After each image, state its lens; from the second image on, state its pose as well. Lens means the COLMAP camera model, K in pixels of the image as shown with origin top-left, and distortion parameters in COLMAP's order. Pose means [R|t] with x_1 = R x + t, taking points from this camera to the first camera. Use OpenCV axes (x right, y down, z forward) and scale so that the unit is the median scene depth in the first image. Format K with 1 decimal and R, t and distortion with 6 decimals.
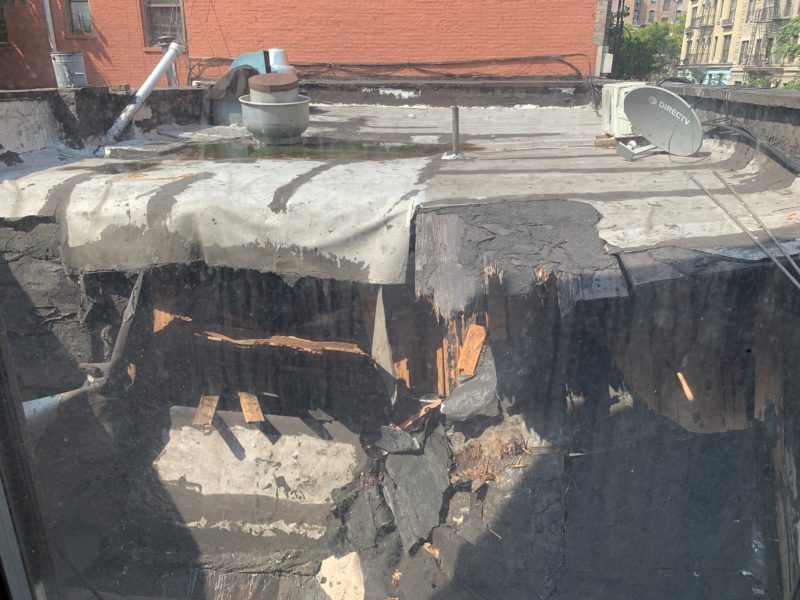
lens RADIAL K [[614.8, 0, 402.9], [0, 614.8, 292.9], [0, 0, 1]] dist [0.042484, -0.077587]
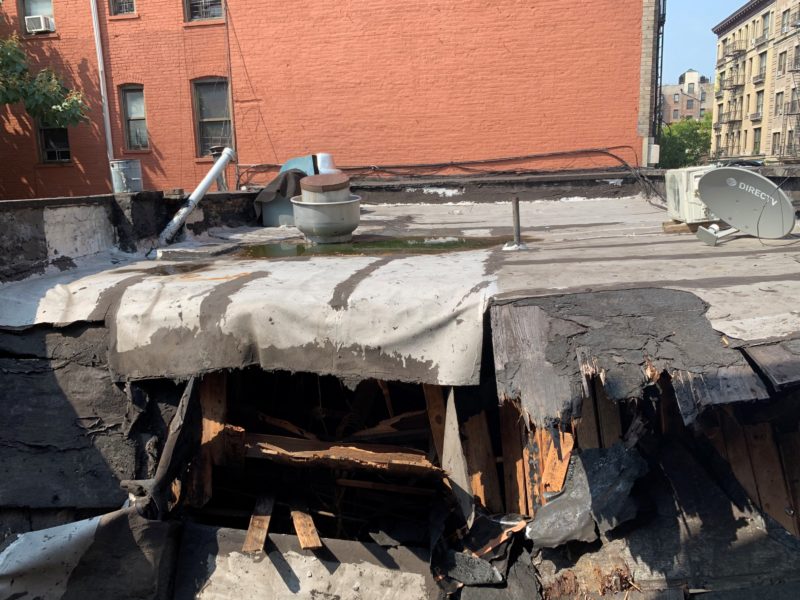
lens RADIAL K [[616.1, 0, 400.8], [0, 616.1, 294.0], [0, 0, 1]] dist [0.005802, -0.001977]
pose [[0.997785, -0.026815, -0.060877, -0.050569], [0.017019, 0.987598, -0.156080, -0.008165], [0.064307, 0.154698, 0.985867, 0.089195]]
